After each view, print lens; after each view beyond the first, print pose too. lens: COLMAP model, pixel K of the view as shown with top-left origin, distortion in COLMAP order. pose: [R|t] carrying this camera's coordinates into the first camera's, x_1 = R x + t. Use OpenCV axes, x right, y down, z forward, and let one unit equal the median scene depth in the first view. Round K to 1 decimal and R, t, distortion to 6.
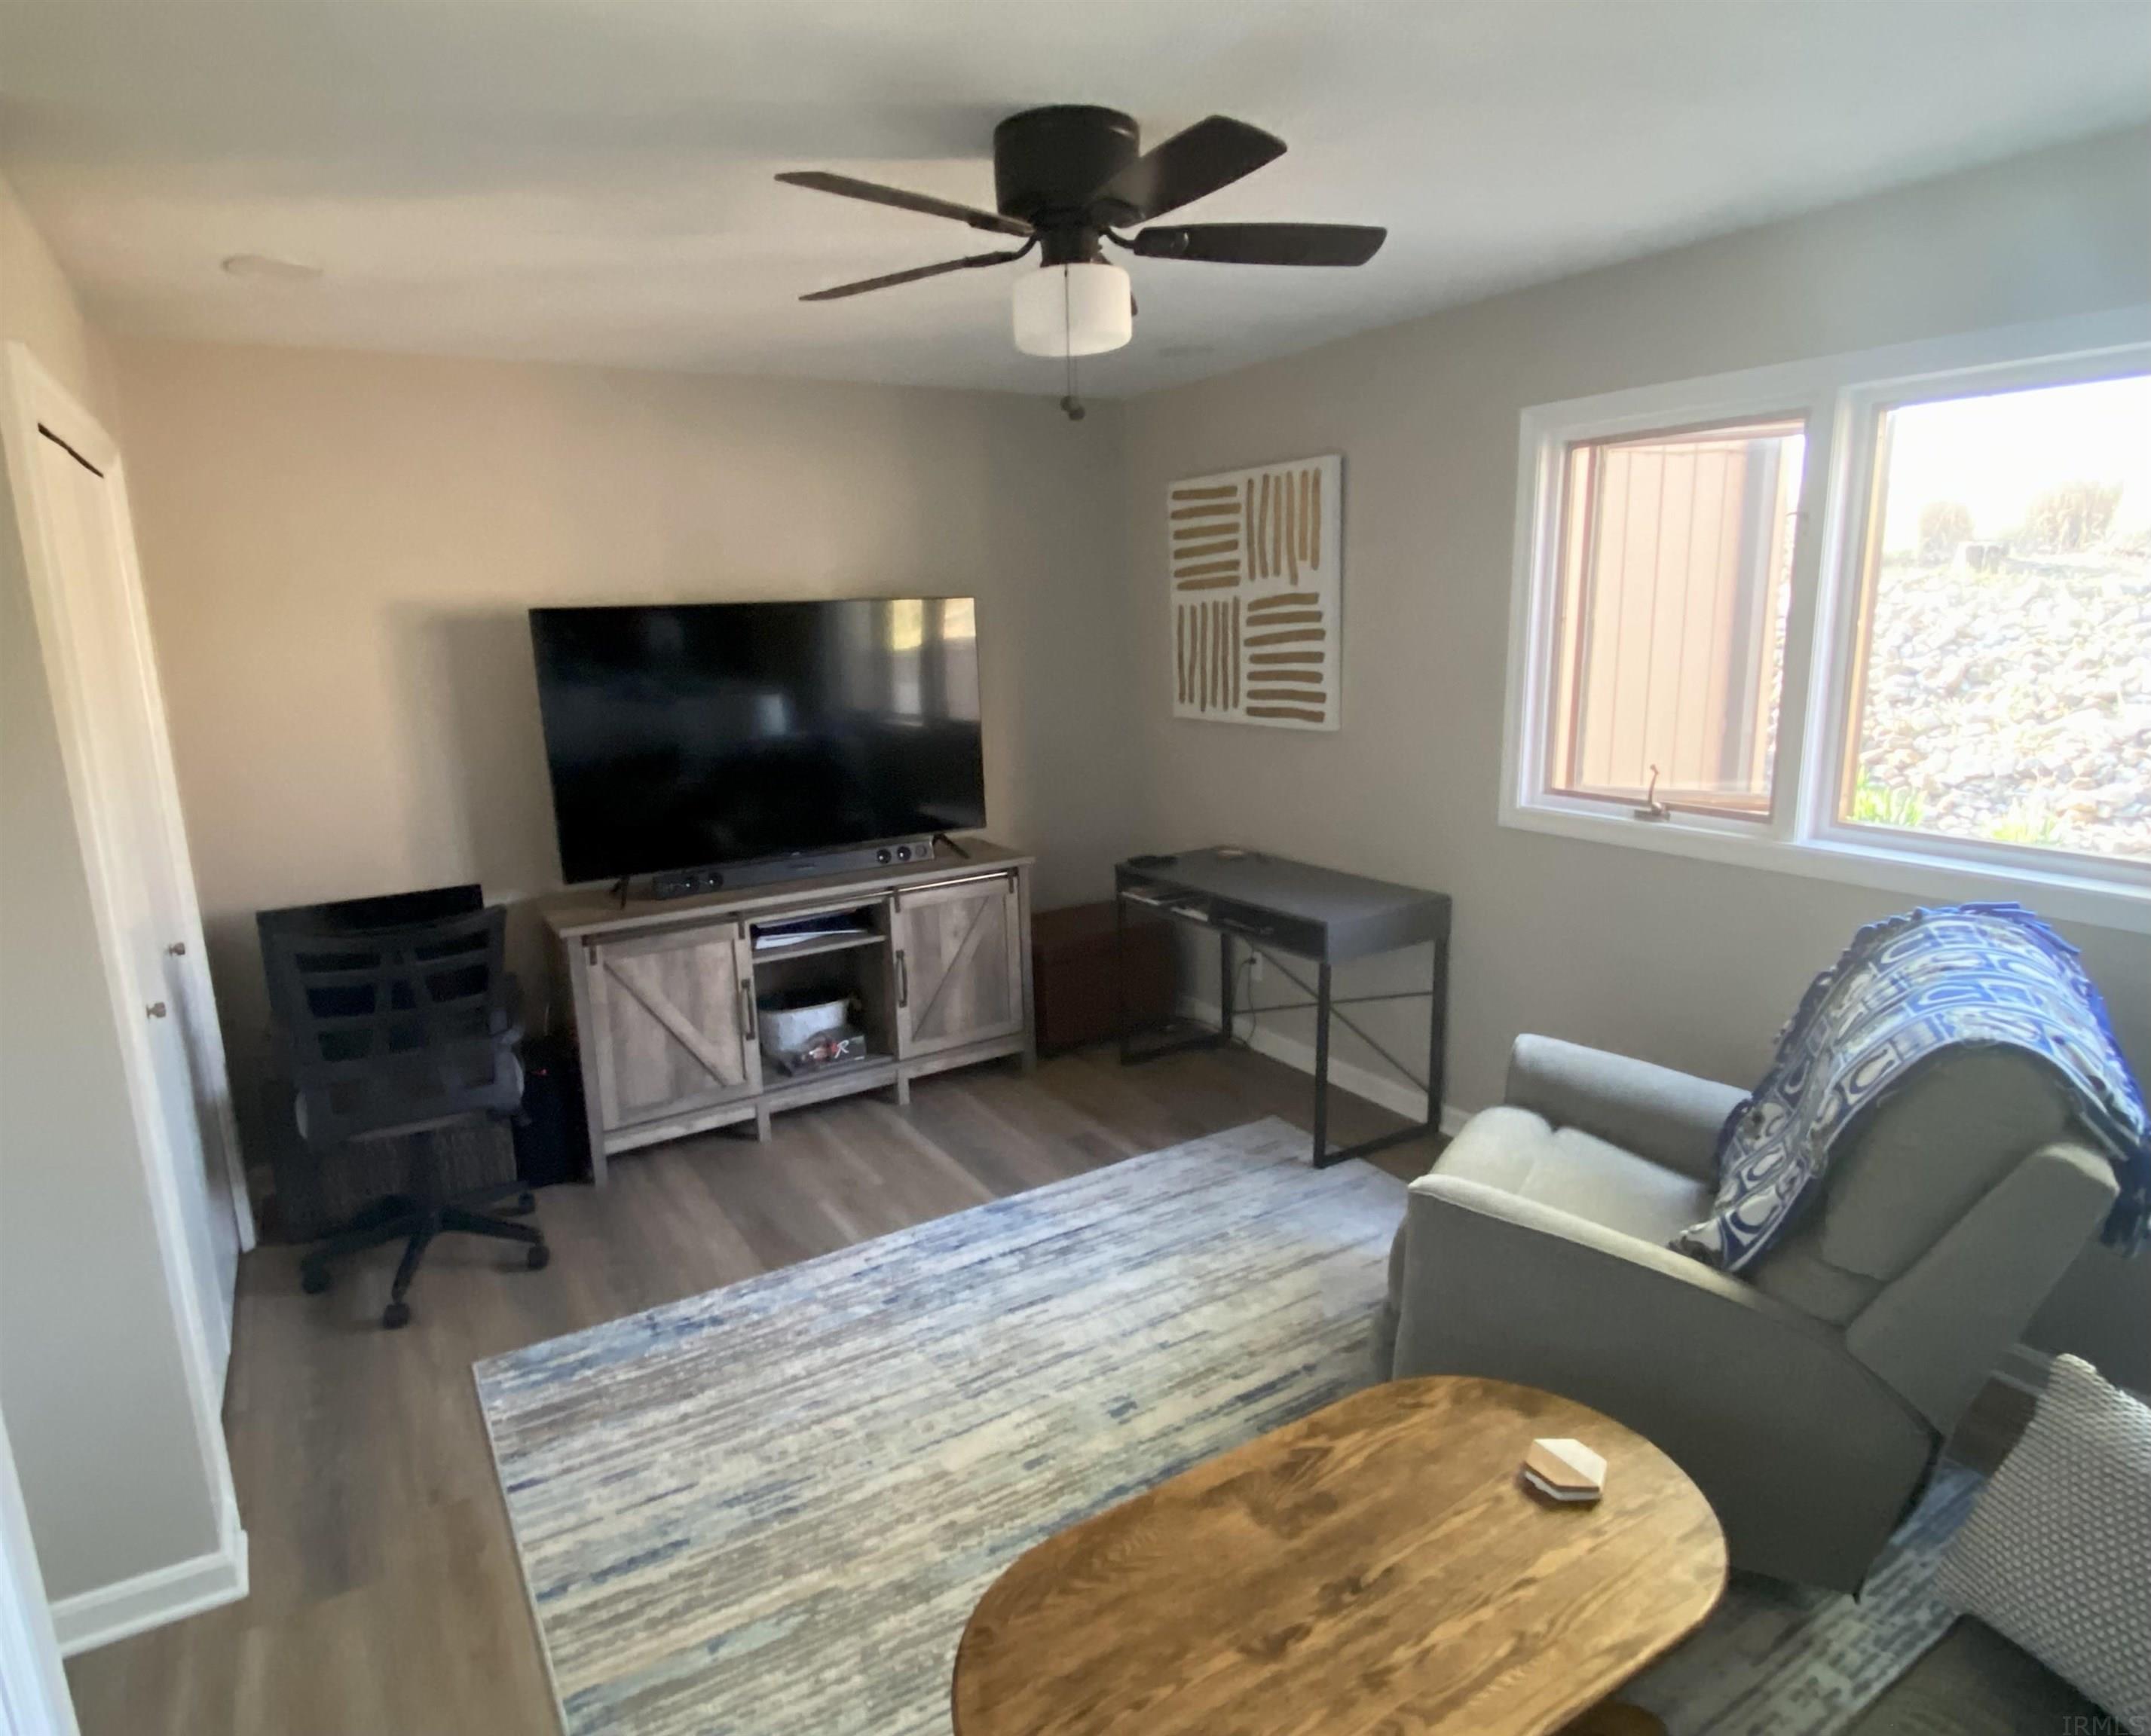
lens RADIAL K [[1235.6, 0, 1073.8], [0, 1235.6, 873.3], [0, 0, 1]] dist [-0.003340, -0.000365]
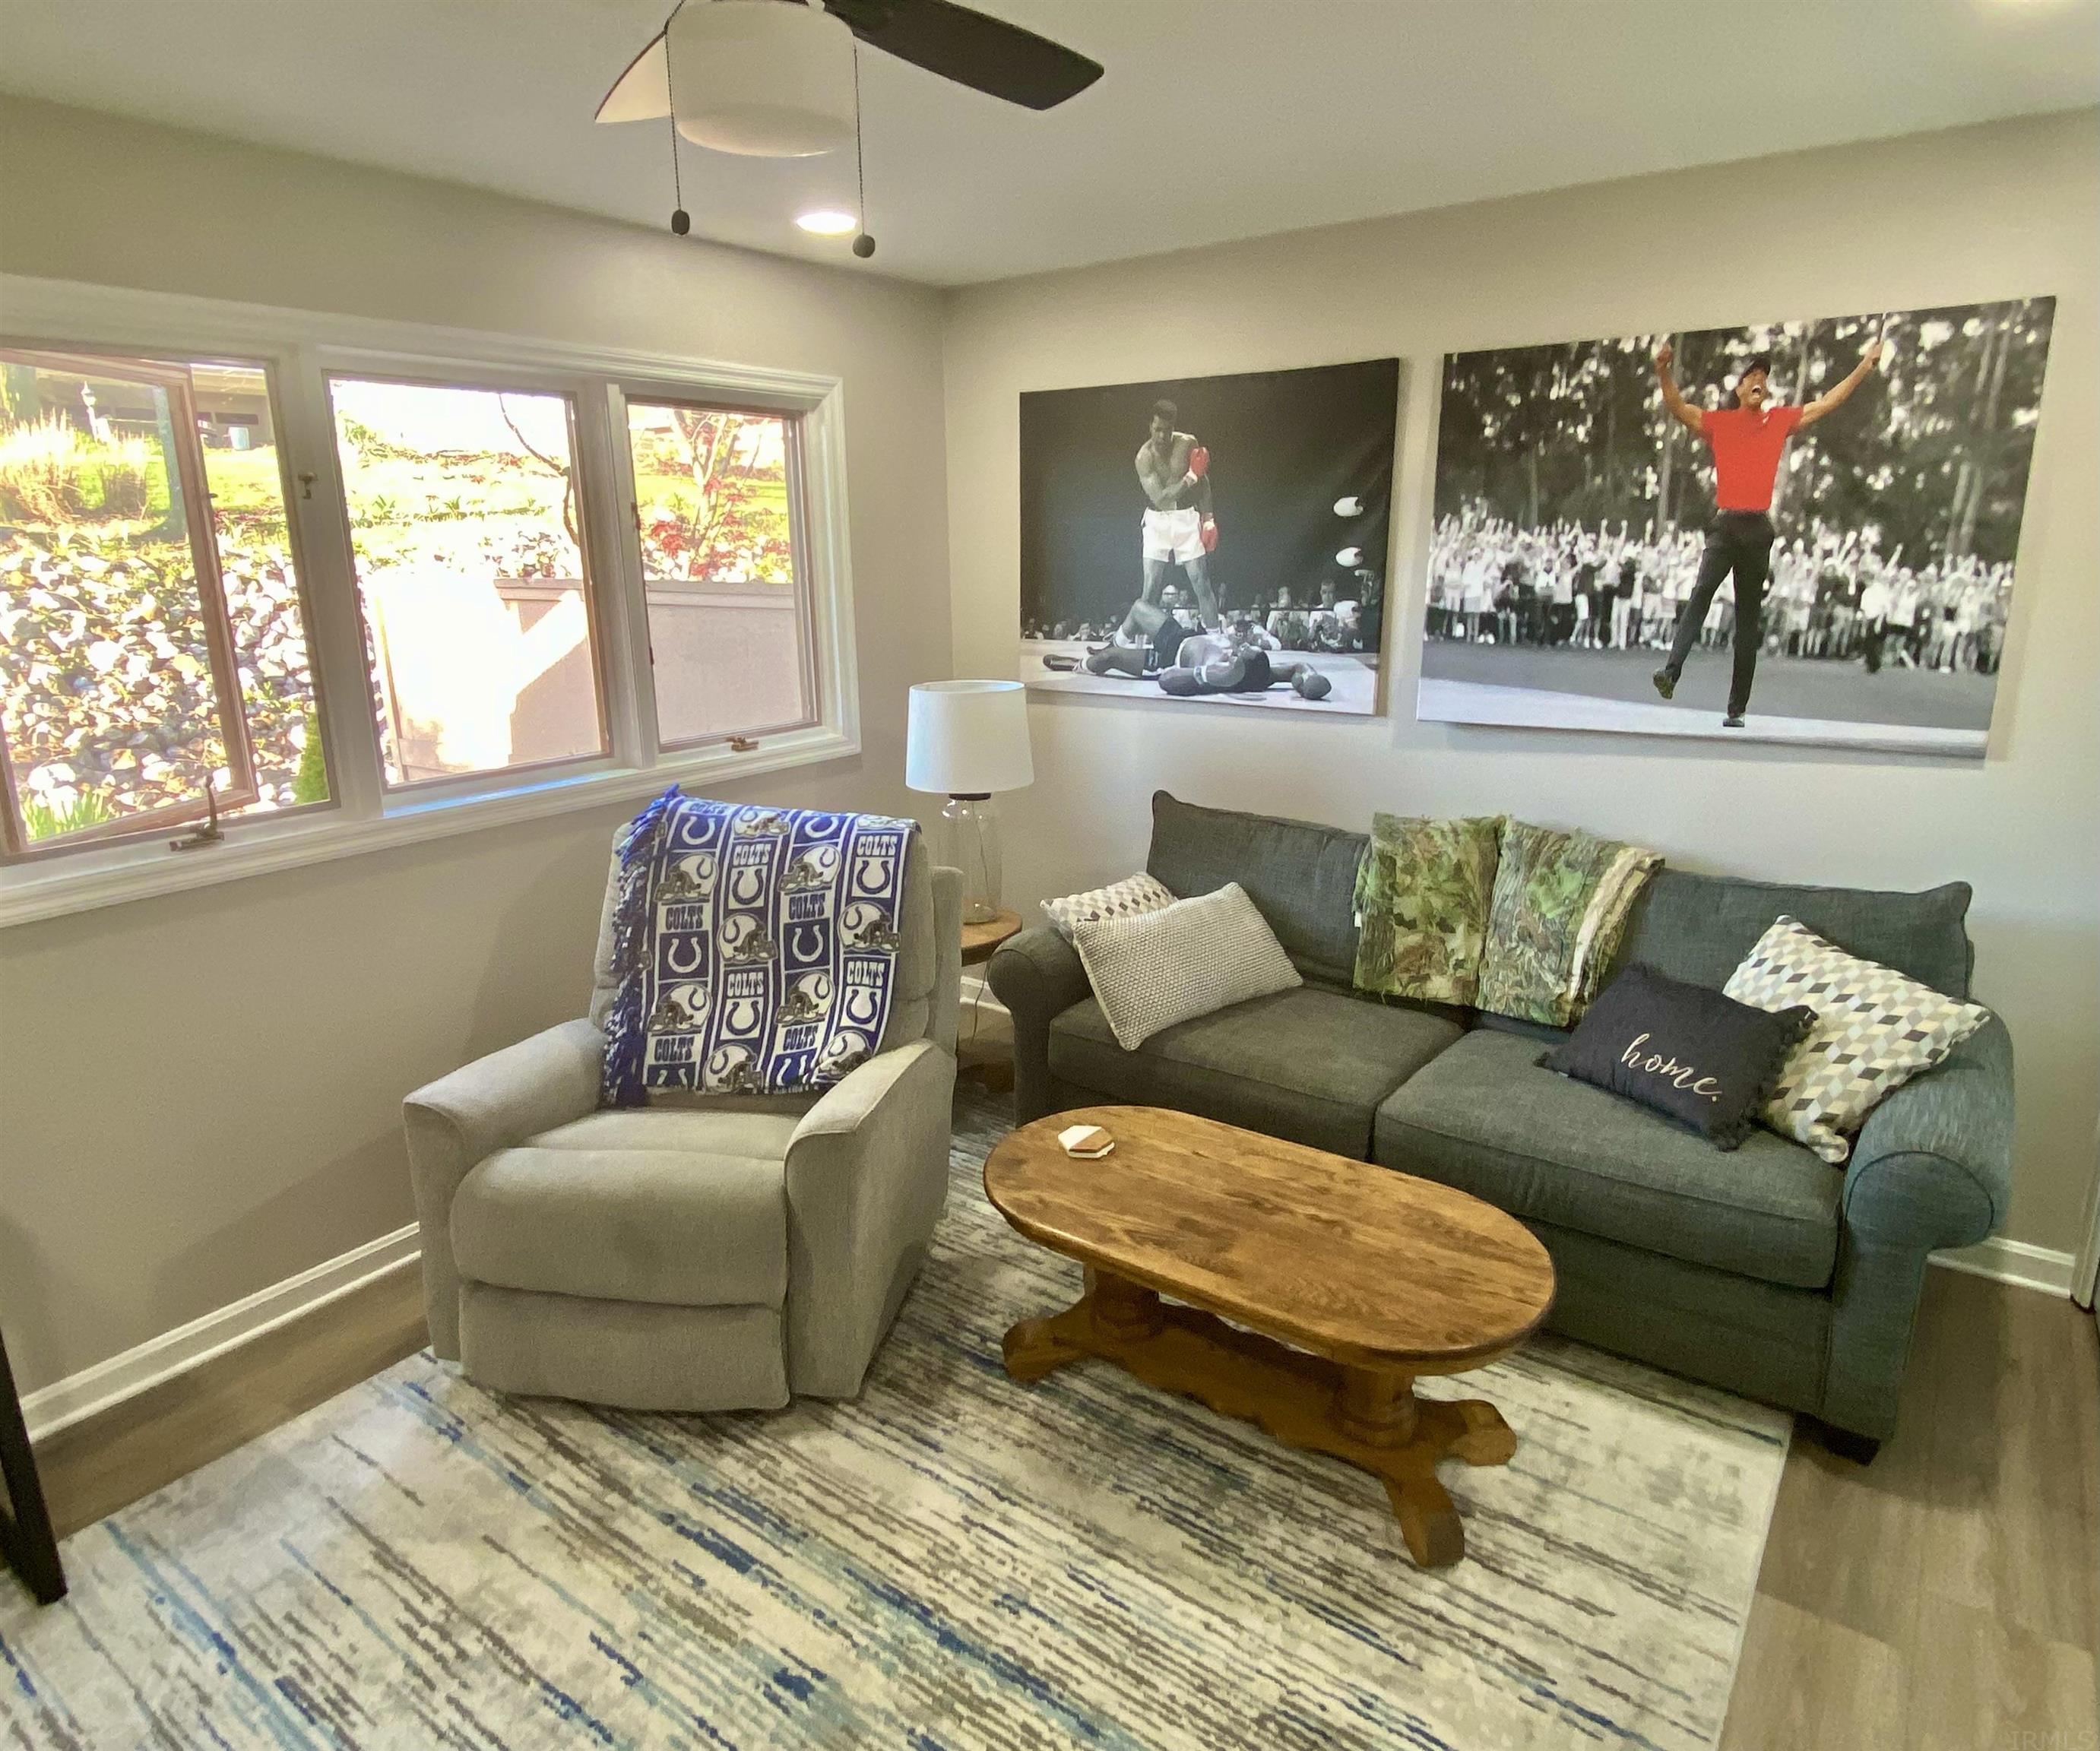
lens RADIAL K [[1242.2, 0, 1048.9], [0, 1242.2, 866.8], [0, 0, 1]] dist [0.004264, 0.000893]
pose [[-0.394912, -0.197145, 0.897317, -0.632716], [0.220558, 0.927797, 0.300910, -0.205949], [-0.891851, 0.316743, -0.322917, 1.059228]]
